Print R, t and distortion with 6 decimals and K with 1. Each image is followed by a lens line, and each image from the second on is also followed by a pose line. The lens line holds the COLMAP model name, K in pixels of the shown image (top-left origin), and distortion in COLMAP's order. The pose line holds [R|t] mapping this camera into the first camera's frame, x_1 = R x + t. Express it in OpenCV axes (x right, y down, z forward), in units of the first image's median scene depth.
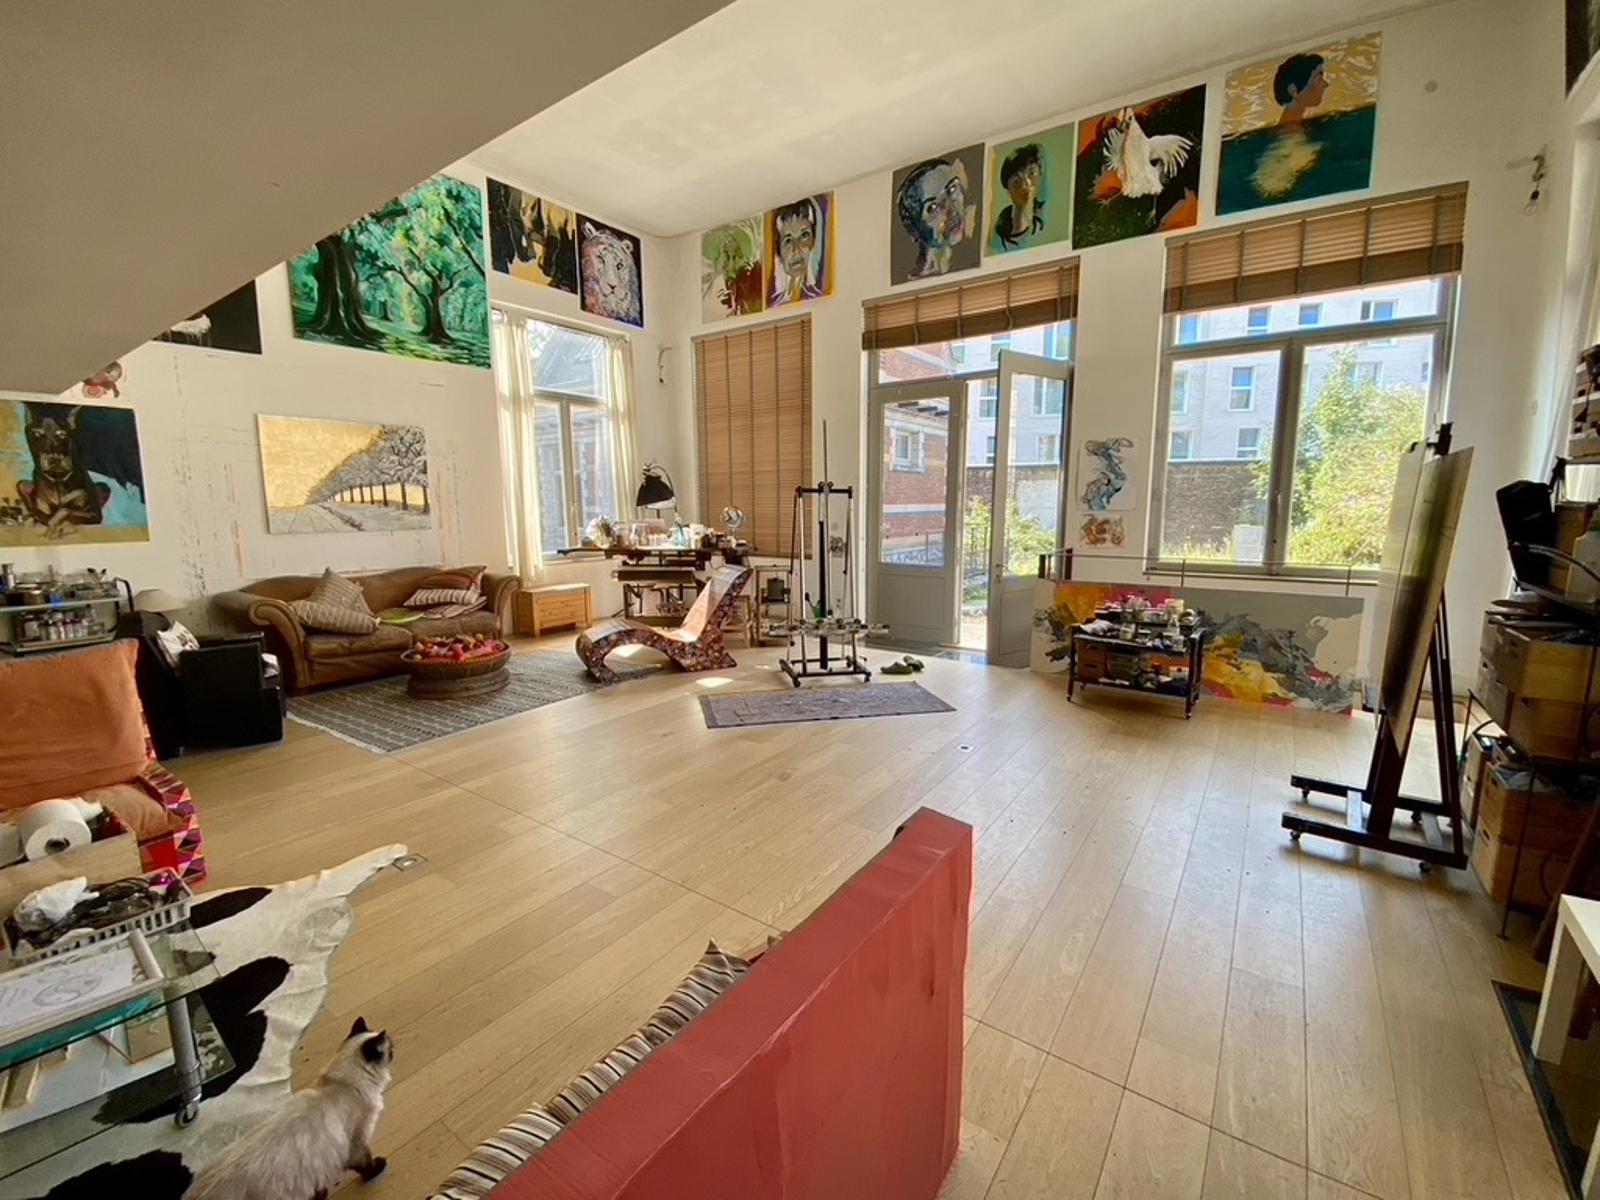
lens RADIAL K [[670.0, 0, 796.2], [0, 670.0, 609.7], [0, 0, 1]] dist [0.017360, -0.022716]
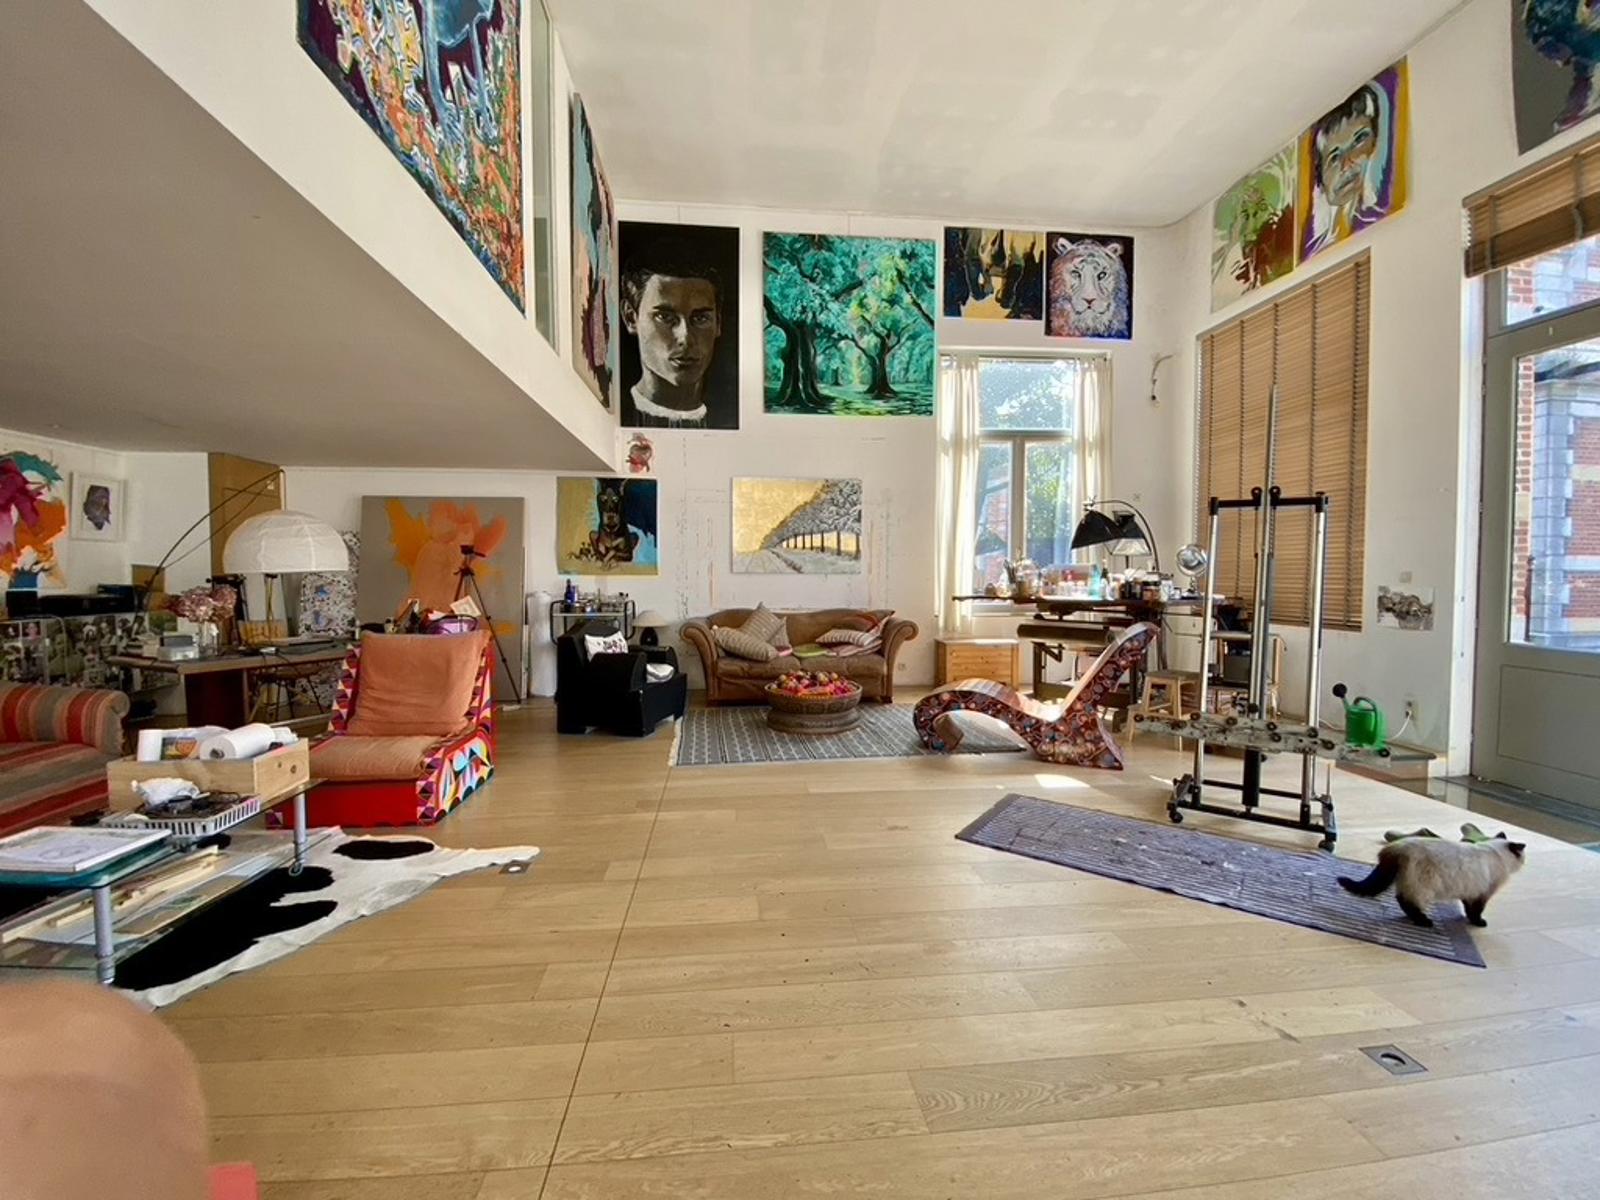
lens RADIAL K [[670.0, 0, 796.2], [0, 670.0, 609.7], [0, 0, 1]] dist [0.017360, -0.022716]
pose [[0.654390, 0.045861, -0.754765, 0.195530], [-0.121044, 0.991641, -0.044692, -0.006354], [0.746406, 0.120606, 0.654471, 0.269208]]
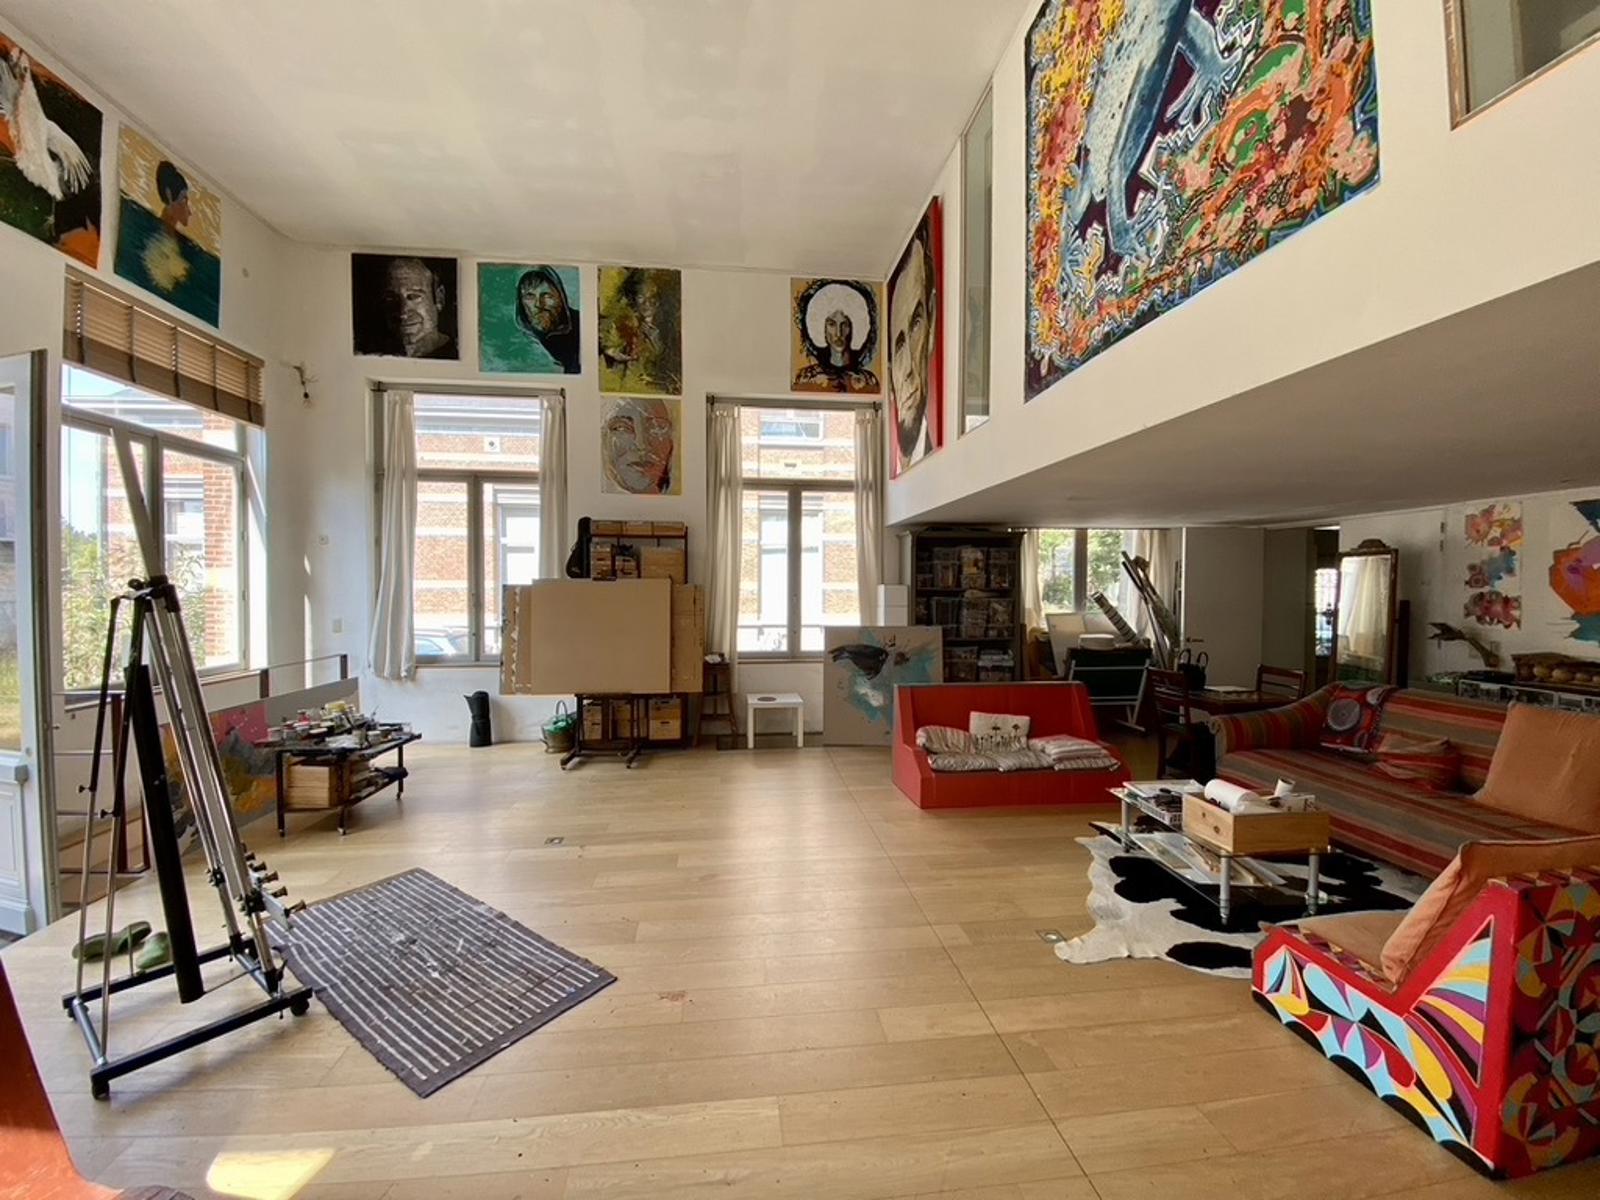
lens RADIAL K [[639.2, 0, 790.4], [0, 639.2, 602.7], [0, 0, 1]] dist [0.014104, -0.018495]
pose [[-0.676313, -0.012666, 0.736506, -0.463948], [0.119042, 0.984830, 0.126249, -0.153075], [-0.726932, 0.173059, -0.664545, 0.844388]]
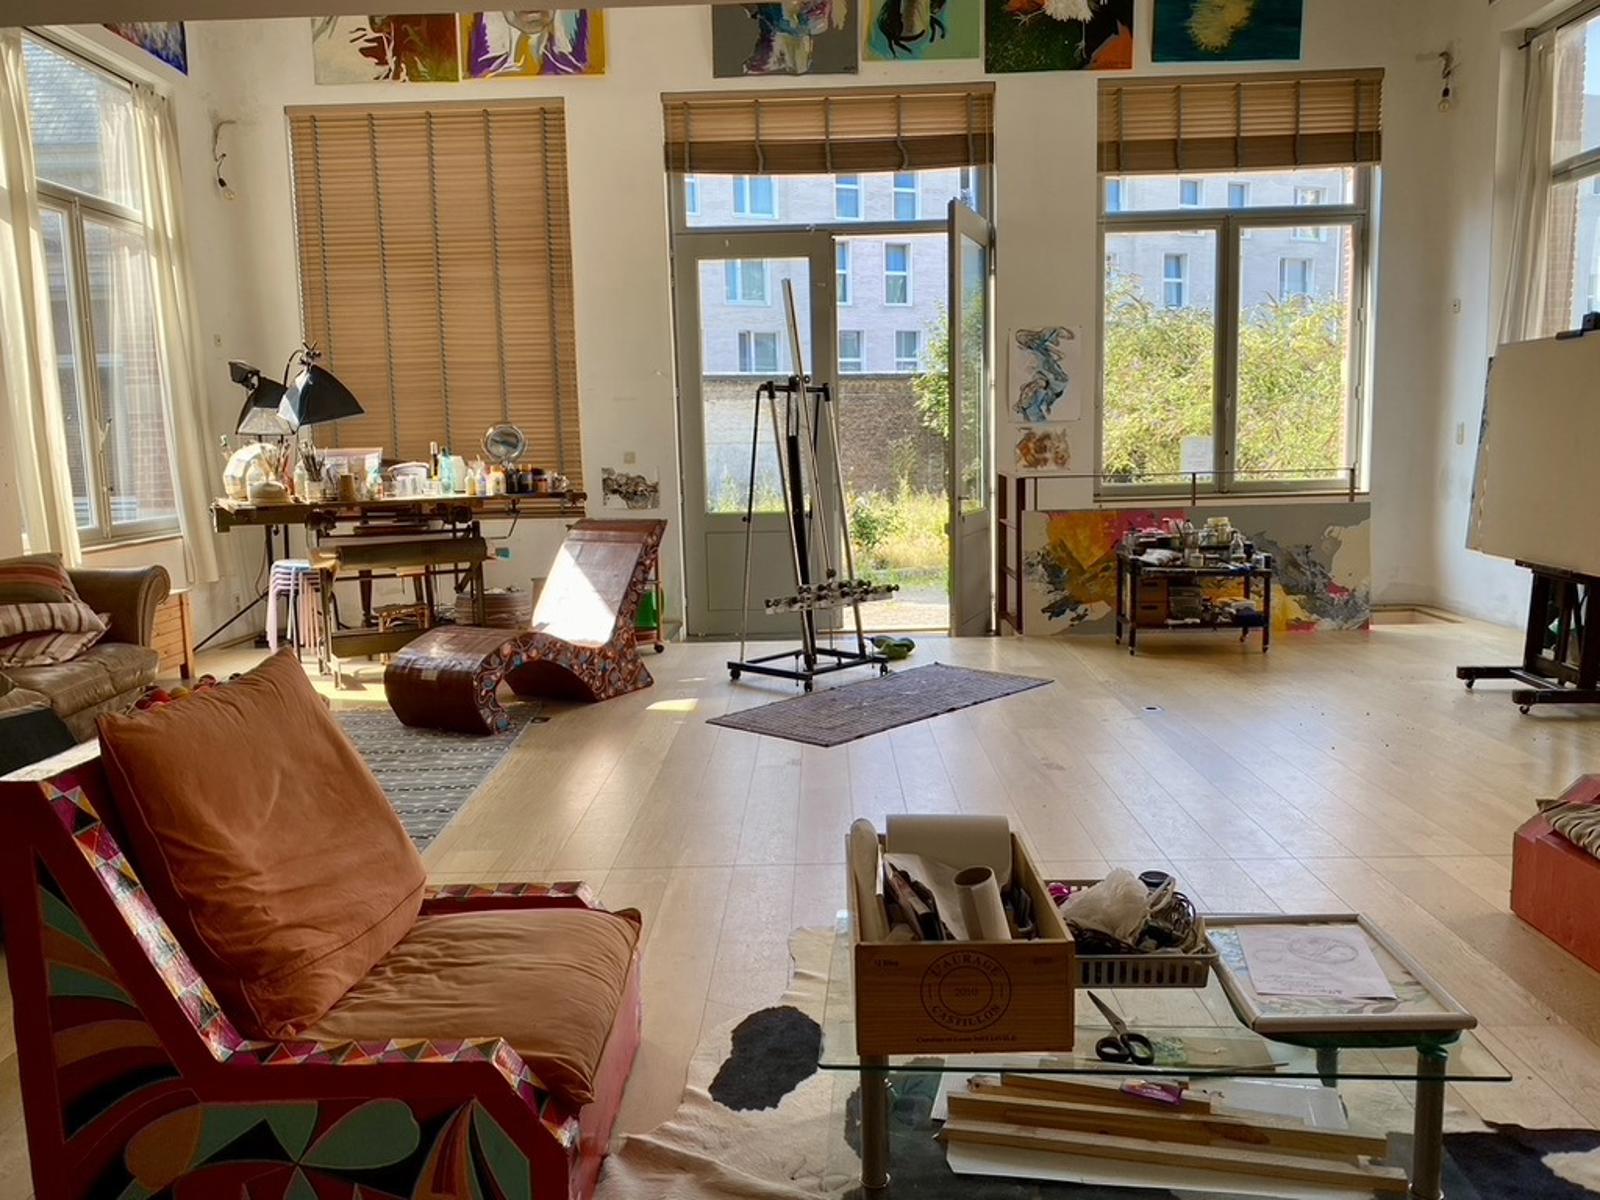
lens RADIAL K [[1219.3, 0, 801.8], [0, 1219.3, 603.8], [0, 0, 1]] dist [0.029142, -0.043645]
pose [[0.821846, -0.090047, 0.562549, -0.554649], [0.109038, 0.994038, -0.000181, 0.026872], [-0.559178, 0.061488, 0.826764, 0.027000]]
